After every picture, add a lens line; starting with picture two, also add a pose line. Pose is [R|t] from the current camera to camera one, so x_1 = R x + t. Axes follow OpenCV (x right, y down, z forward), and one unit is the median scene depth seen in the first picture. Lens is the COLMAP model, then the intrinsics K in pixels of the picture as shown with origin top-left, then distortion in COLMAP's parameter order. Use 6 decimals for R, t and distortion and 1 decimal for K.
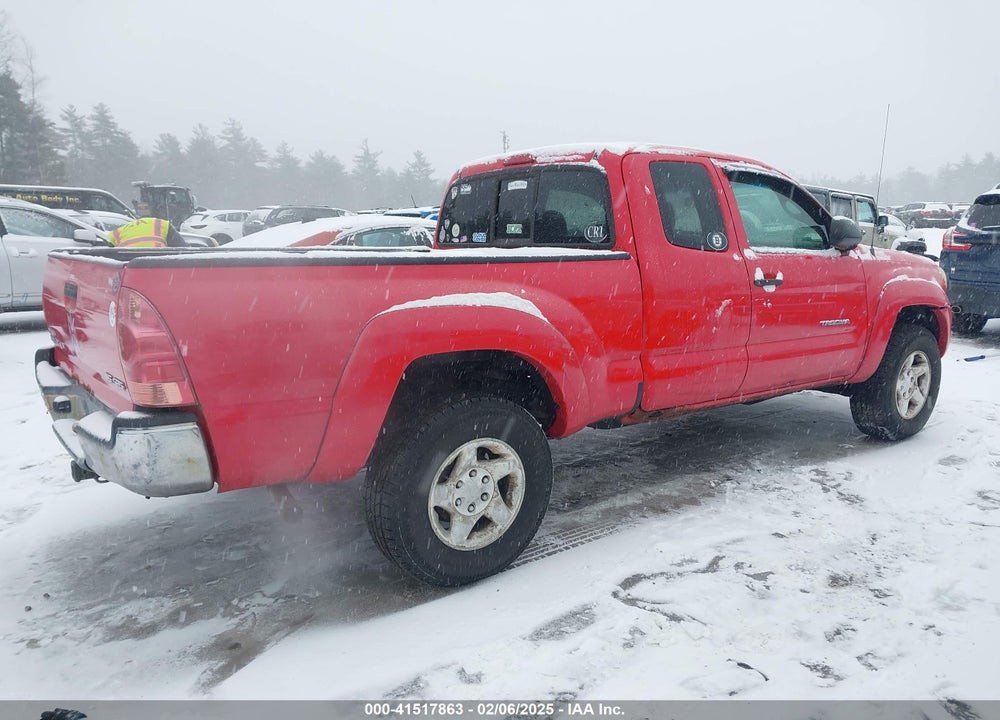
lens RADIAL K [[783.4, 0, 480.4], [0, 783.4, 379.1], [0, 0, 1]] dist [0.020771, -0.017371]
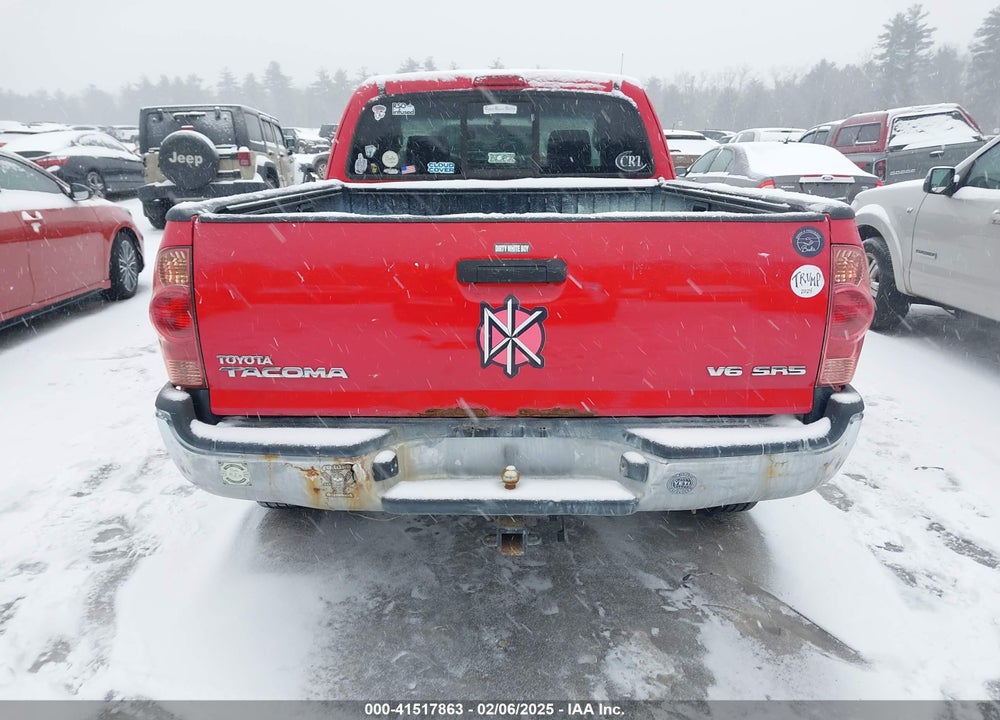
lens RADIAL K [[783.4, 0, 492.1], [0, 783.4, 386.7], [0, 0, 1]] dist [0.020771, -0.017371]
pose [[0.584901, -0.230173, 0.777760, -0.767269], [0.146755, 0.973096, 0.177617, -0.098899], [-0.797718, 0.010251, 0.602944, 0.469363]]
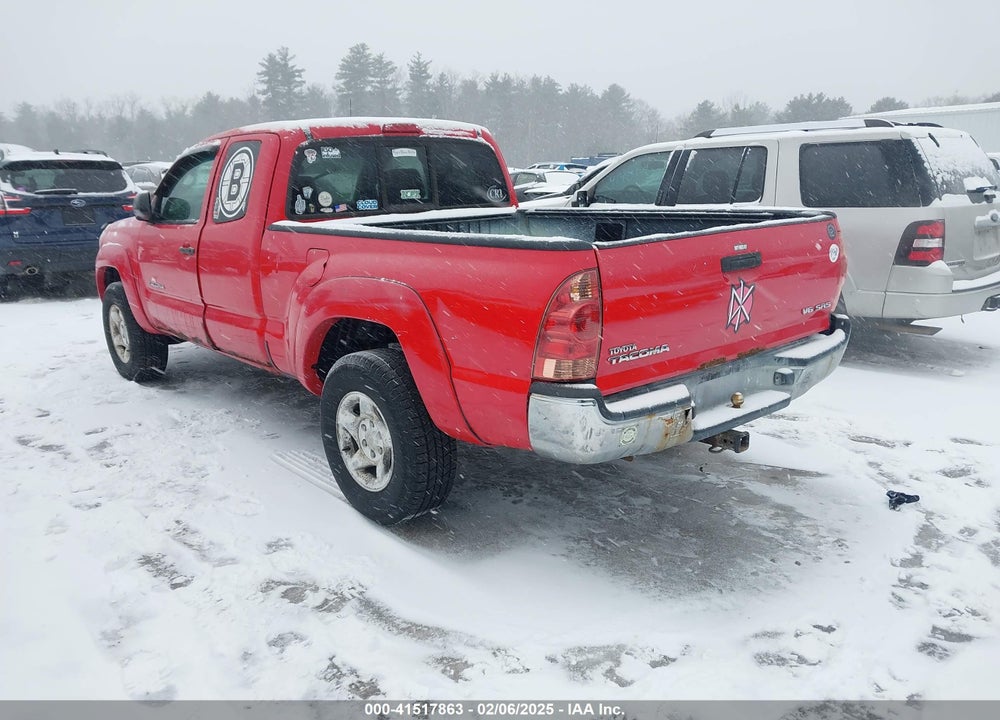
lens RADIAL K [[783.4, 0, 497.5], [0, 783.4, 383.5], [0, 0, 1]] dist [0.020771, -0.017371]
pose [[-0.089901, -0.254324, 0.962931, -1.090301], [0.208090, 0.940711, 0.267883, -0.217598], [-0.973969, 0.224460, -0.031649, 1.008011]]
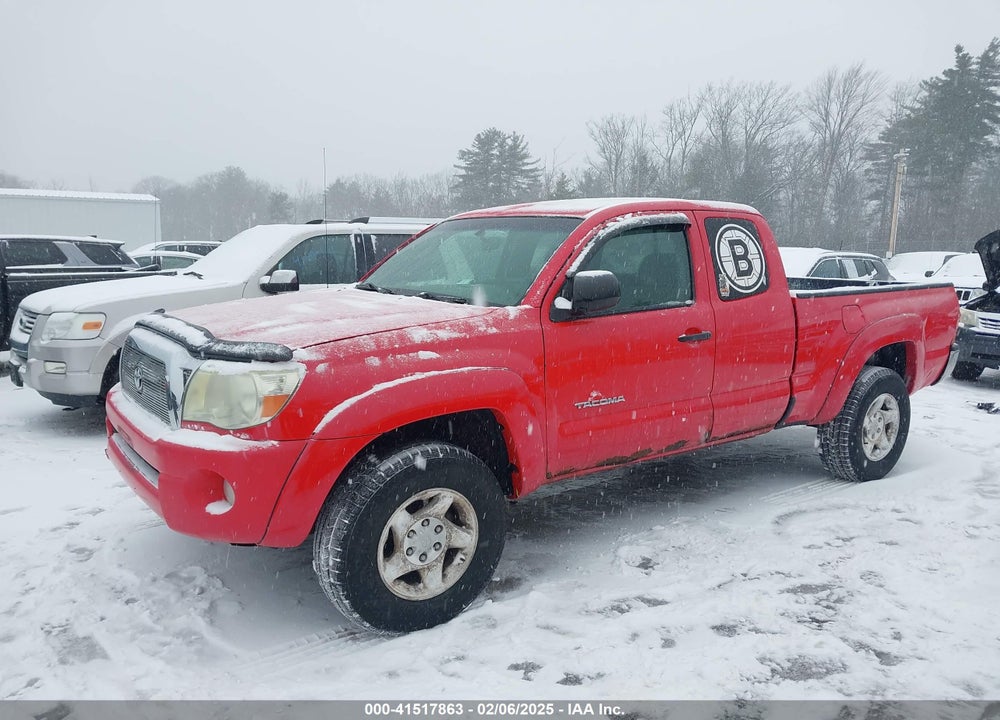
lens RADIAL K [[783.4, 0, 483.4], [0, 783.4, 372.6], [0, 0, 1]] dist [0.020771, -0.017371]
pose [[-0.999970, 0.002371, -0.007414, 0.369161], [-0.000313, 0.939459, 0.342660, -0.478132], [0.007777, 0.342652, -0.939430, 2.292719]]
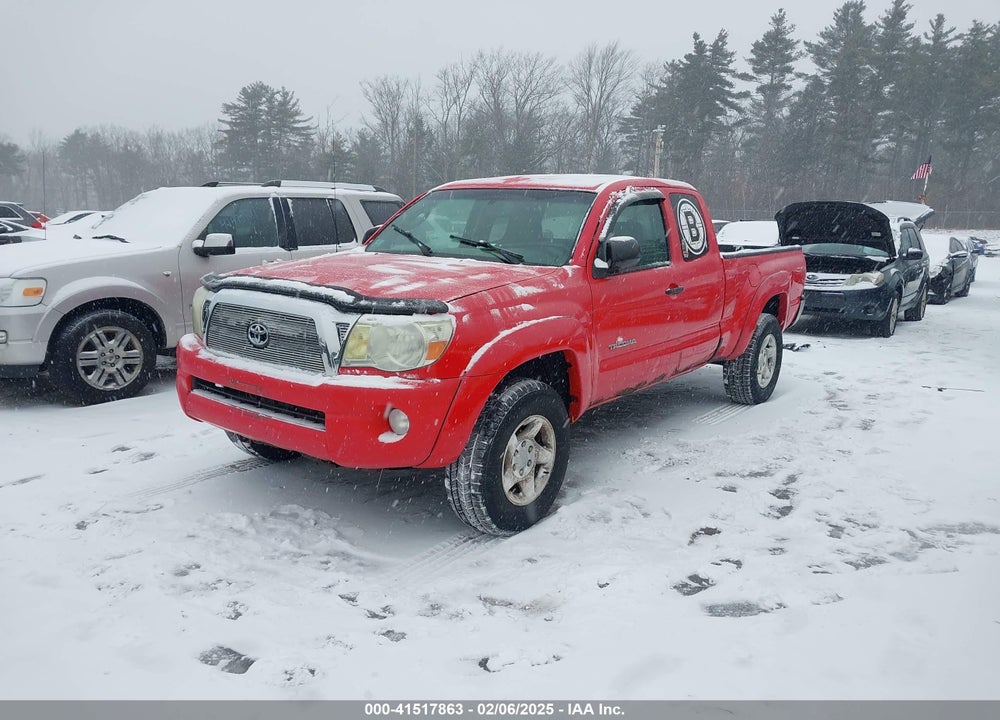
lens RADIAL K [[783.4, 0, 493.2], [0, 783.4, 369.4], [0, 0, 1]] dist [0.020771, -0.017371]
pose [[-0.955788, 0.047394, -0.290212, 0.726138], [-0.066978, 0.925896, 0.371793, -0.506661], [0.286327, 0.374793, -0.881786, 2.405804]]
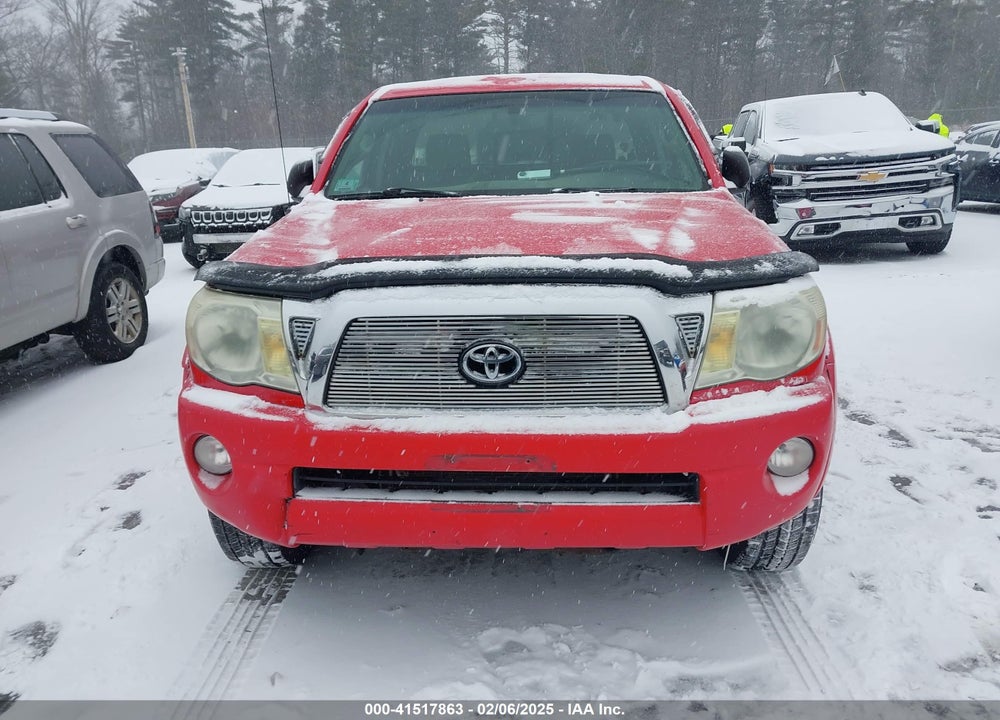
lens RADIAL K [[783.4, 0, 490.0], [0, 783.4, 377.7], [0, 0, 1]] dist [0.020771, -0.017371]
pose [[-0.638782, 0.255229, -0.725821, 1.066642], [-0.102212, 0.906862, 0.408846, -0.380158], [0.762568, 0.335351, -0.553199, 1.794666]]
